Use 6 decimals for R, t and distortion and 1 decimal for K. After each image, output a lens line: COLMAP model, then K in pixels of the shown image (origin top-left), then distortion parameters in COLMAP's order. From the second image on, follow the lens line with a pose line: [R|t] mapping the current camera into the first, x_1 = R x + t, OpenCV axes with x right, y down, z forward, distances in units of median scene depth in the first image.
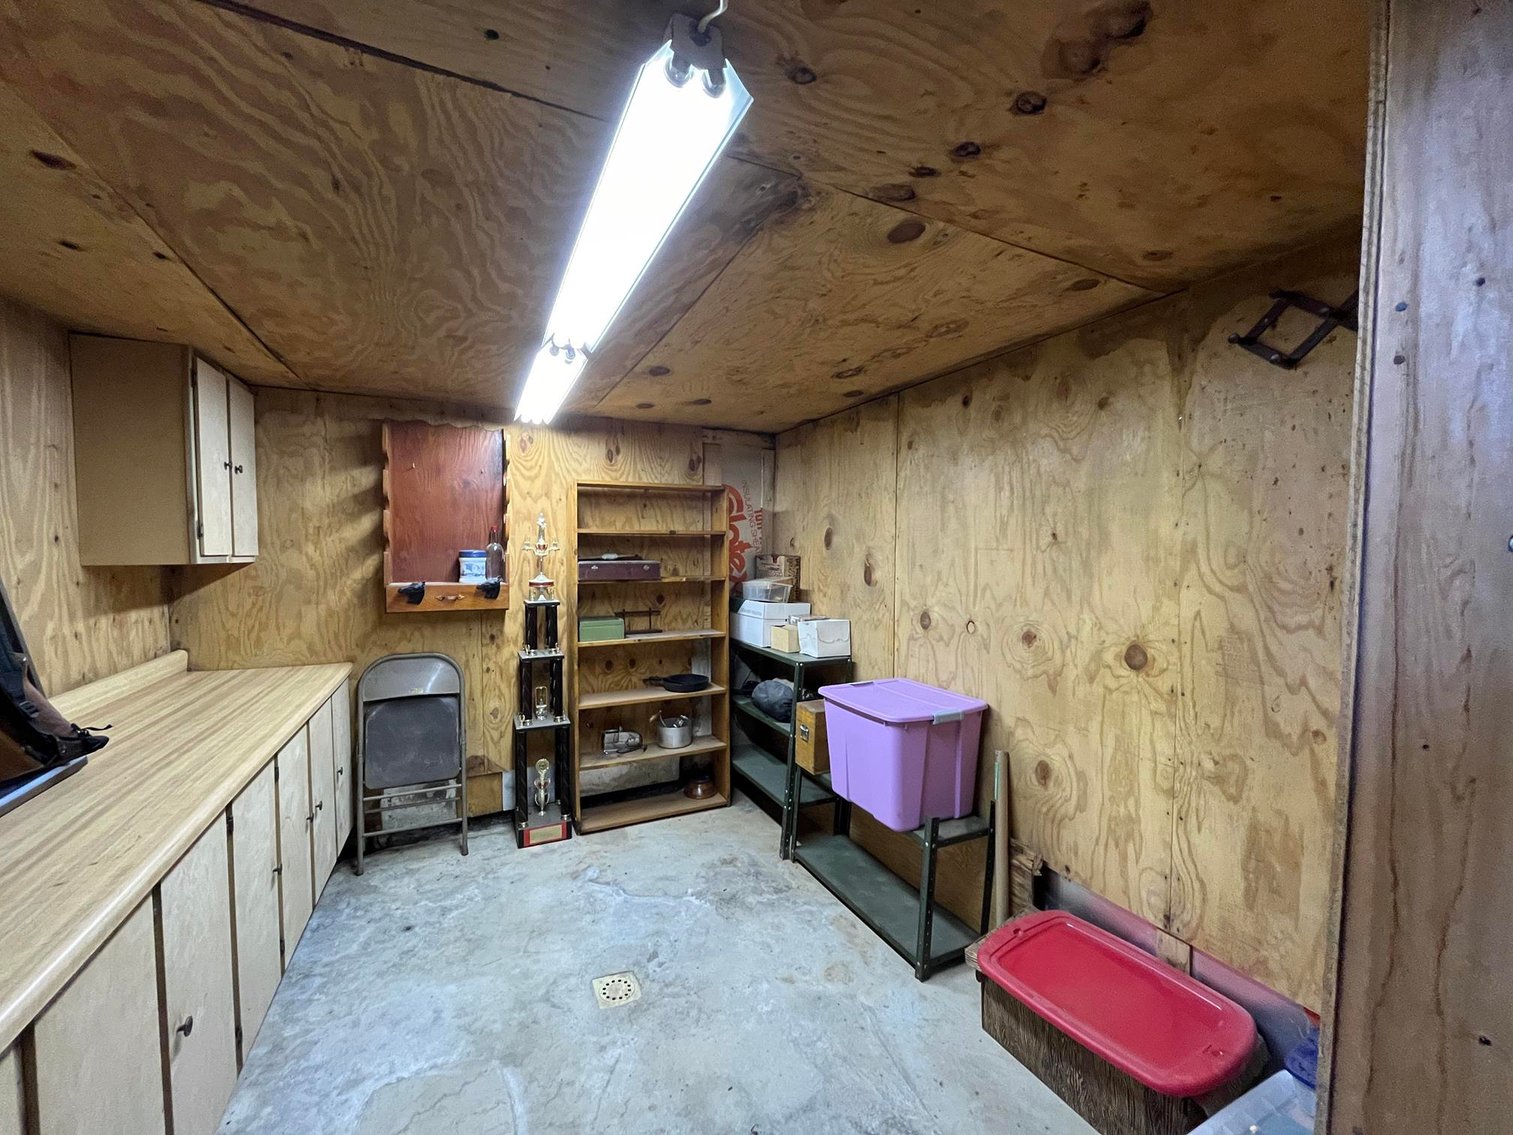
lens RADIAL K [[609.5, 0, 757.7], [0, 609.5, 569.7], [0, 0, 1]] dist [-0.003463, -0.000094]
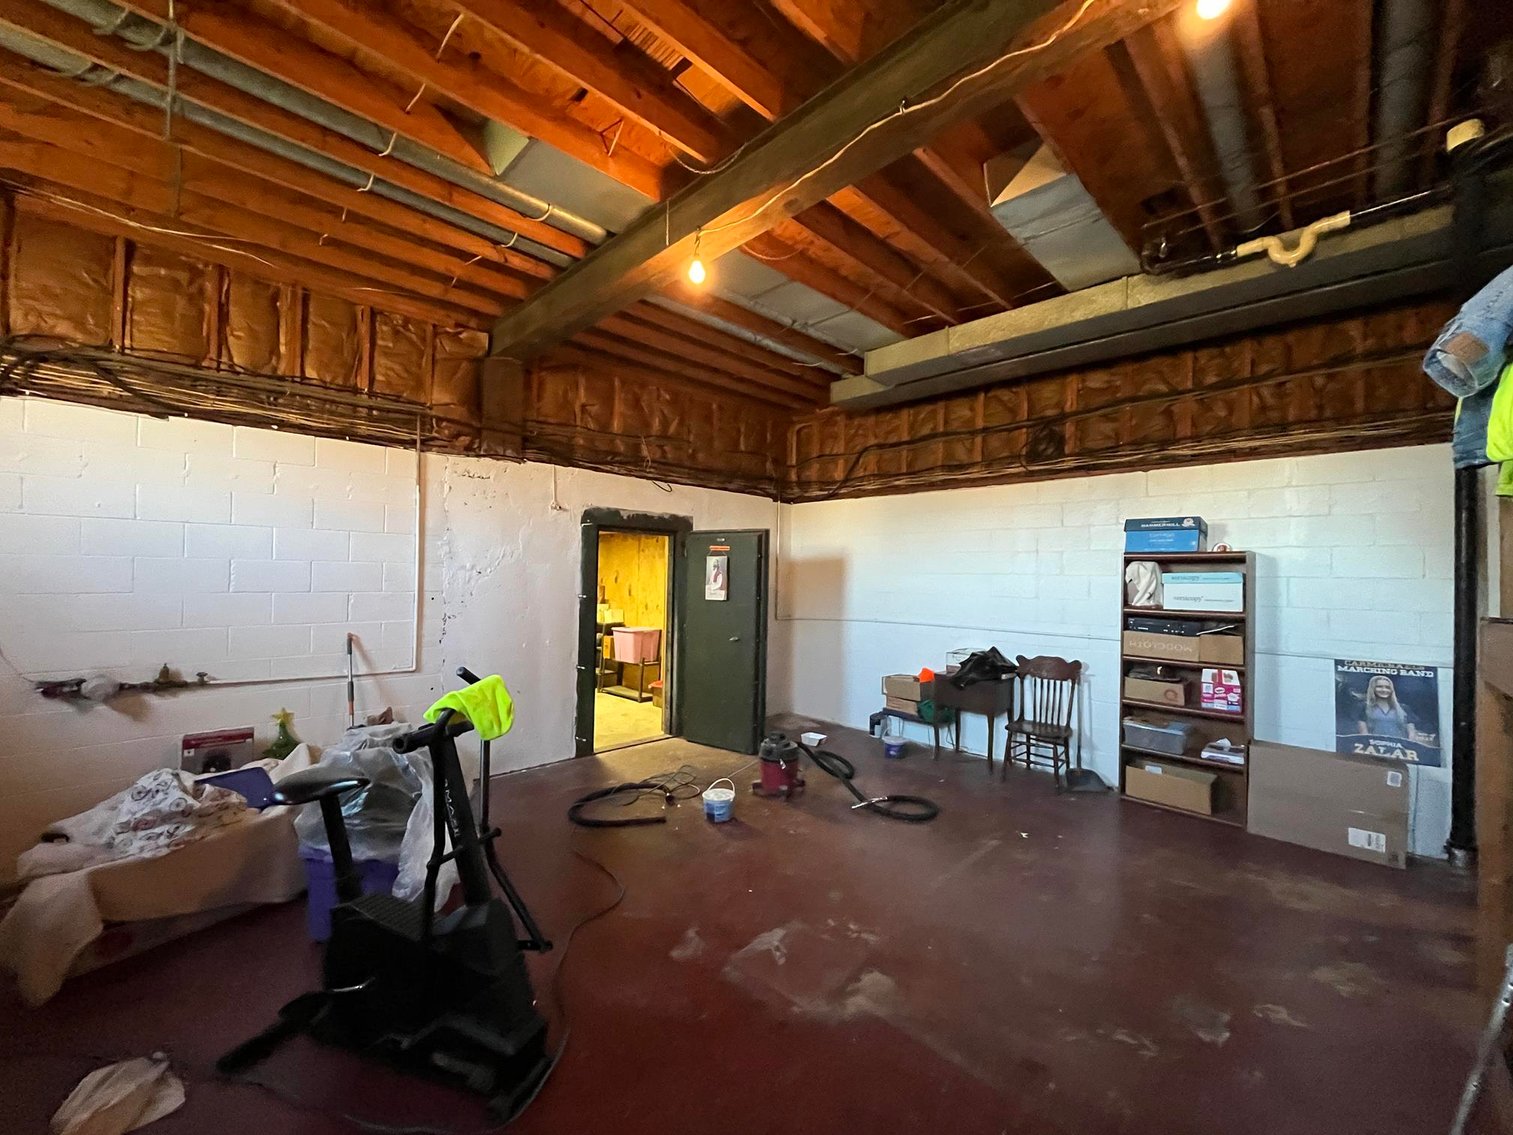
lens RADIAL K [[609.5, 0, 755.9], [0, 609.5, 570.5], [0, 0, 1]] dist [-0.003463, -0.000094]
pose [[0.947221, 0.013907, 0.320280, -0.189257], [0.003687, 0.998520, -0.054262, 0.066449], [-0.320561, 0.052579, 0.945768, -2.060839]]
